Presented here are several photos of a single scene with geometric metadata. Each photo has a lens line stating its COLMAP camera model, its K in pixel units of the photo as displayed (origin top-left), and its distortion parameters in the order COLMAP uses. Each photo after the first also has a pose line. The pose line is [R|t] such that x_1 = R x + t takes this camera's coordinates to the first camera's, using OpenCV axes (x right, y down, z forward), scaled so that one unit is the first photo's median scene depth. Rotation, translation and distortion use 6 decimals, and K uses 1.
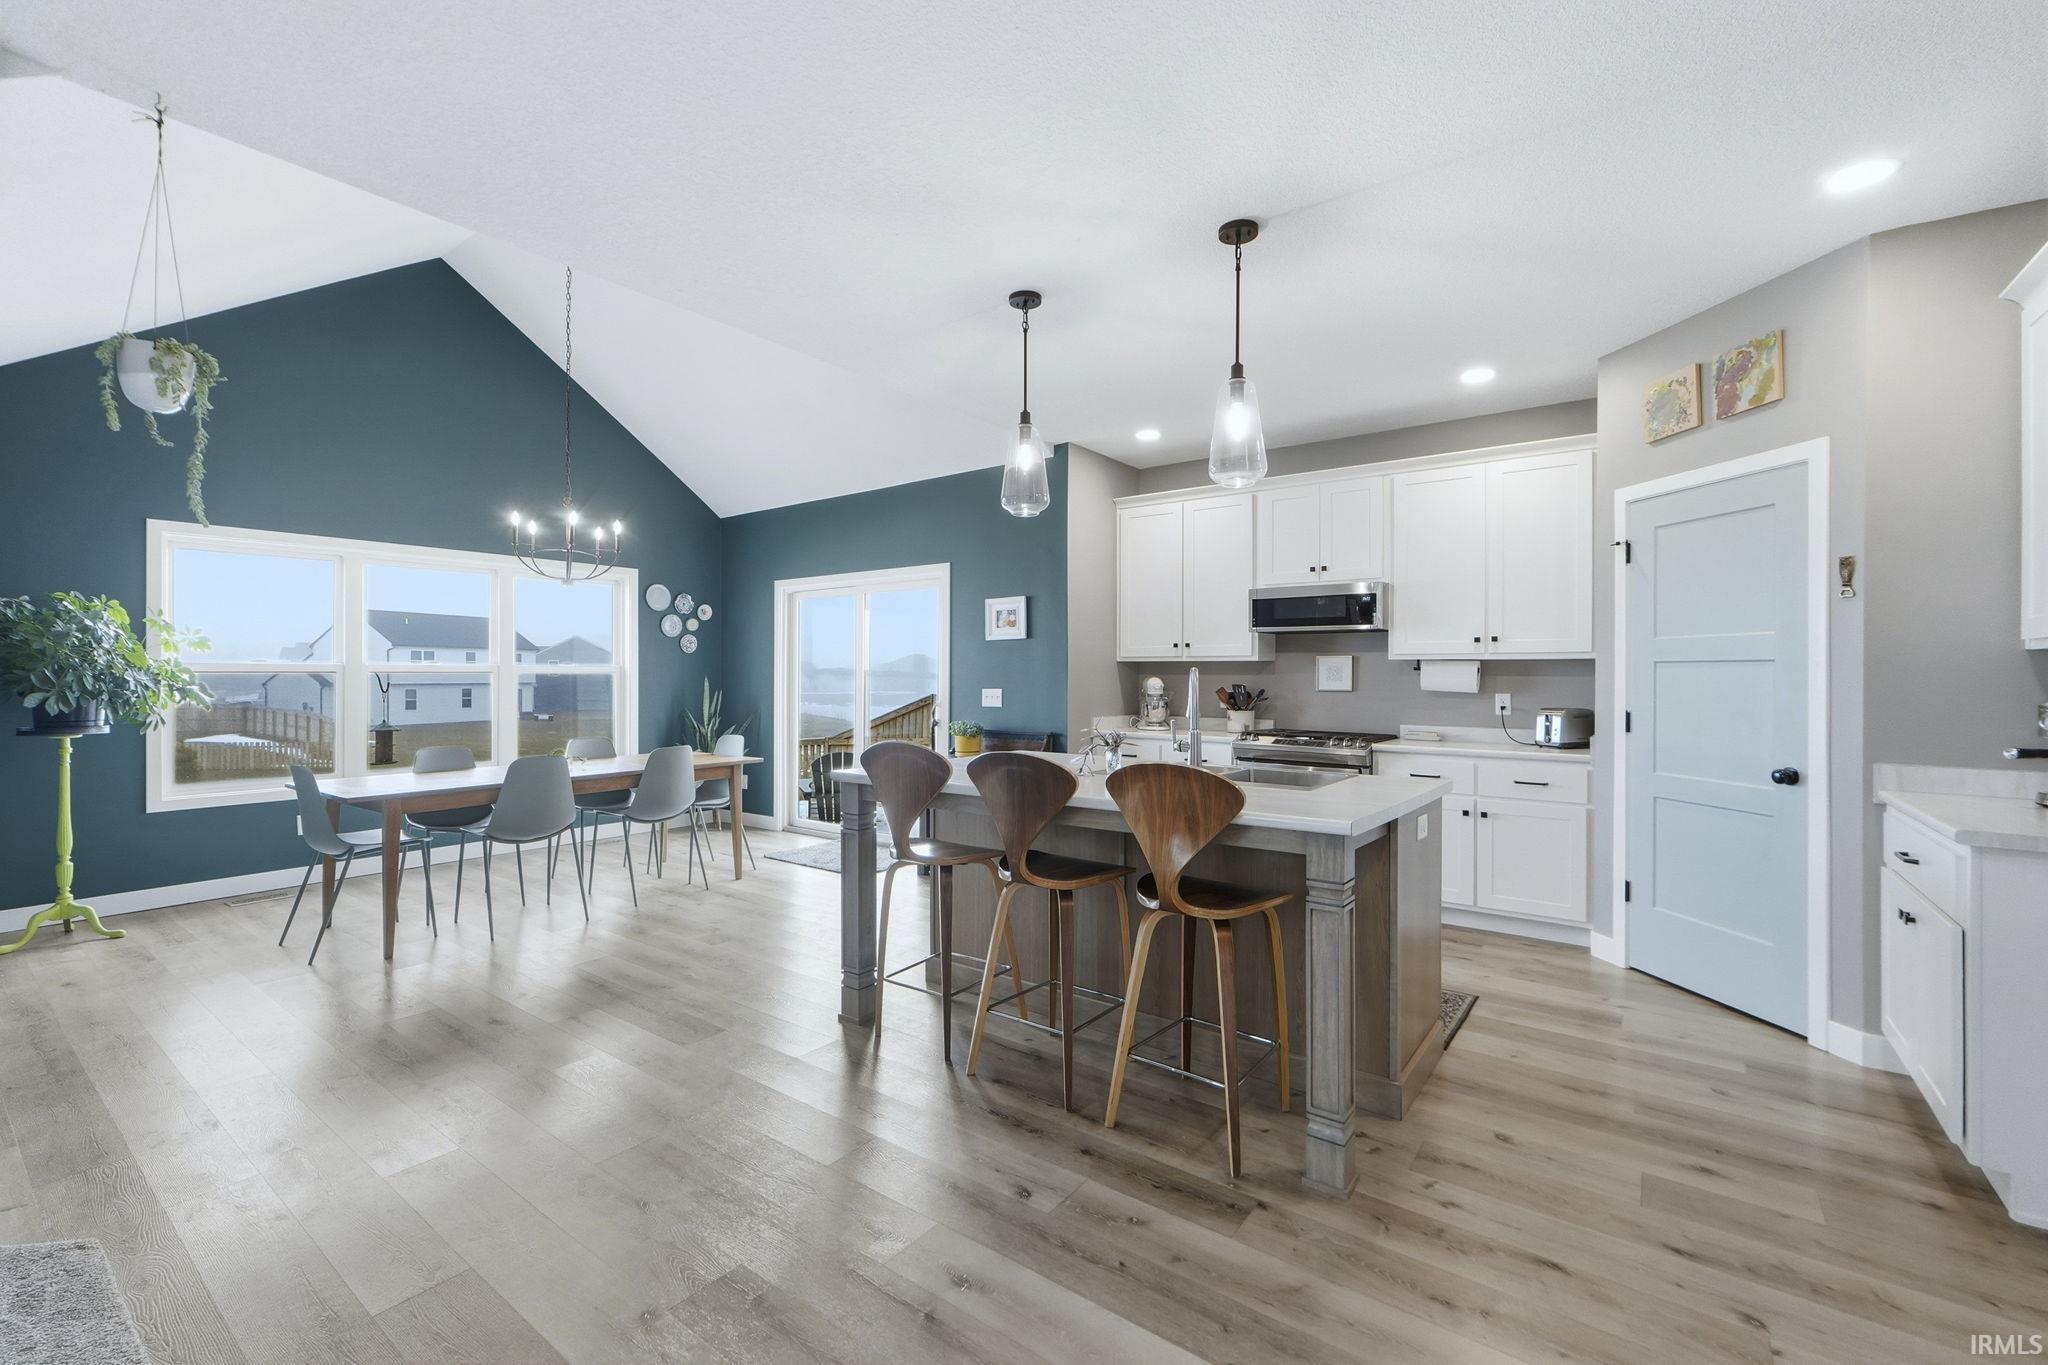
lens RADIAL K [[858.3, 0, 1018.2], [0, 858.3, 665.8], [0, 0, 1]] dist [-0.000996, -0.000665]
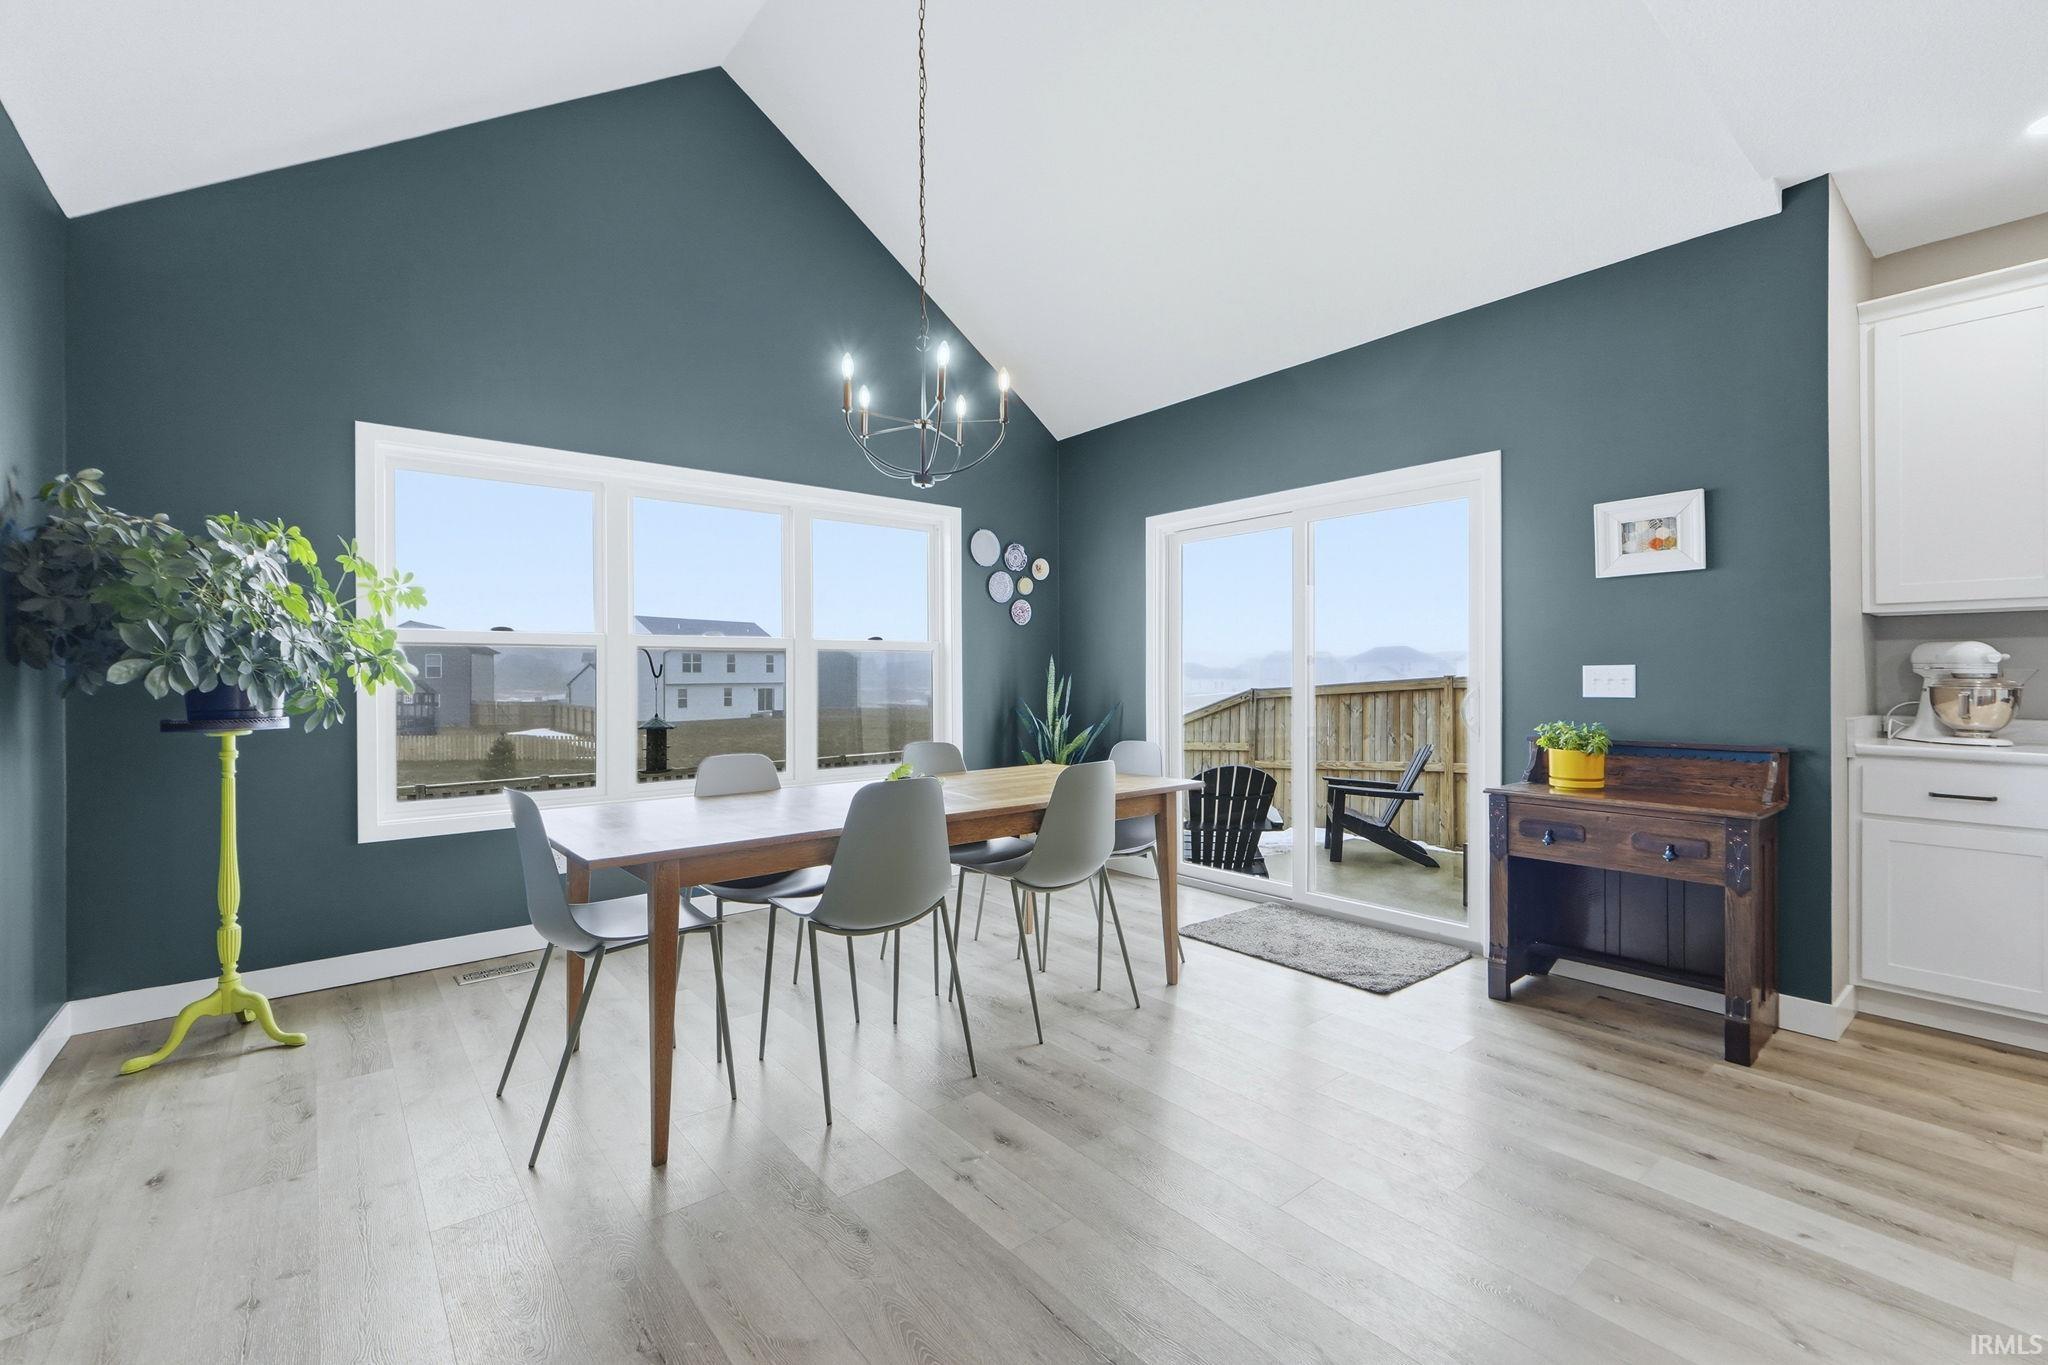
lens RADIAL K [[863.6, 0, 1010.7], [0, 863.6, 667.1], [0, 0, 1]] dist [0.000381, -0.000020]
pose [[0.968284, -0.006110, -0.249777, -0.272038], [0.006222, 0.999981, -0.000340, 0.026511], [0.249774, -0.001225, 0.968303, 0.376077]]
